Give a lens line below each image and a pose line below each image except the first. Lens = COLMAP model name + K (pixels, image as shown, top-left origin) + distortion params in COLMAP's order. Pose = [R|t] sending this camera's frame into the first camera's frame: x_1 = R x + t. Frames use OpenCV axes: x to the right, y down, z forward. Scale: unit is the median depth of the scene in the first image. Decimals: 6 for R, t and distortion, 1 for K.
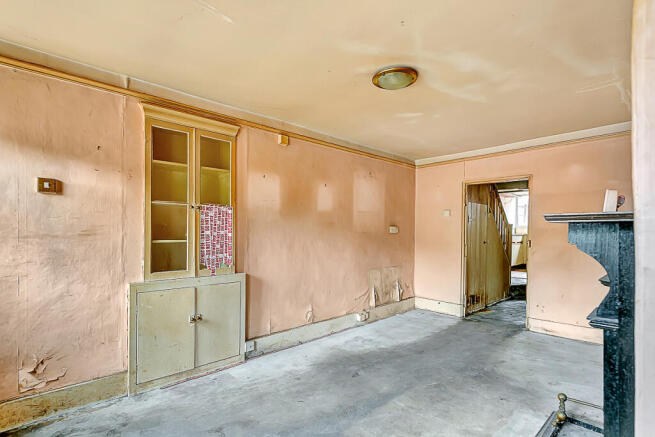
lens RADIAL K [[317.4, 0, 326.9], [0, 317.4, 228.2], [0, 0, 1]] dist [0.001313, 0.000213]
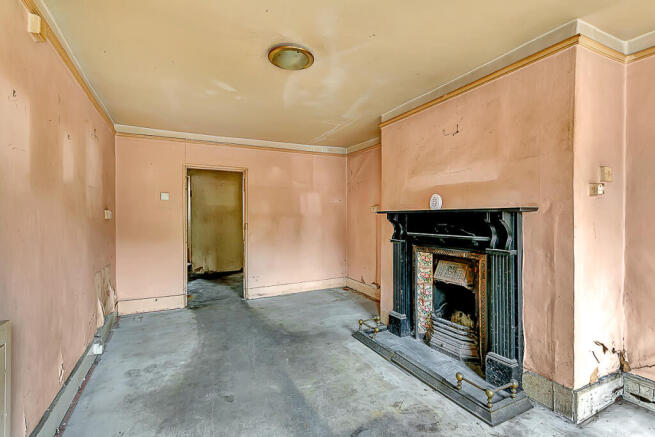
lens RADIAL K [[317.7, 0, 326.6], [0, 317.7, 216.0], [0, 0, 1]] dist [0.000574, 0.000404]
pose [[0.268480, -0.002541, 0.963282, -0.490432], [-0.003952, 0.999985, 0.003740, 0.004288], [-0.963277, -0.004811, 0.268466, 0.453906]]
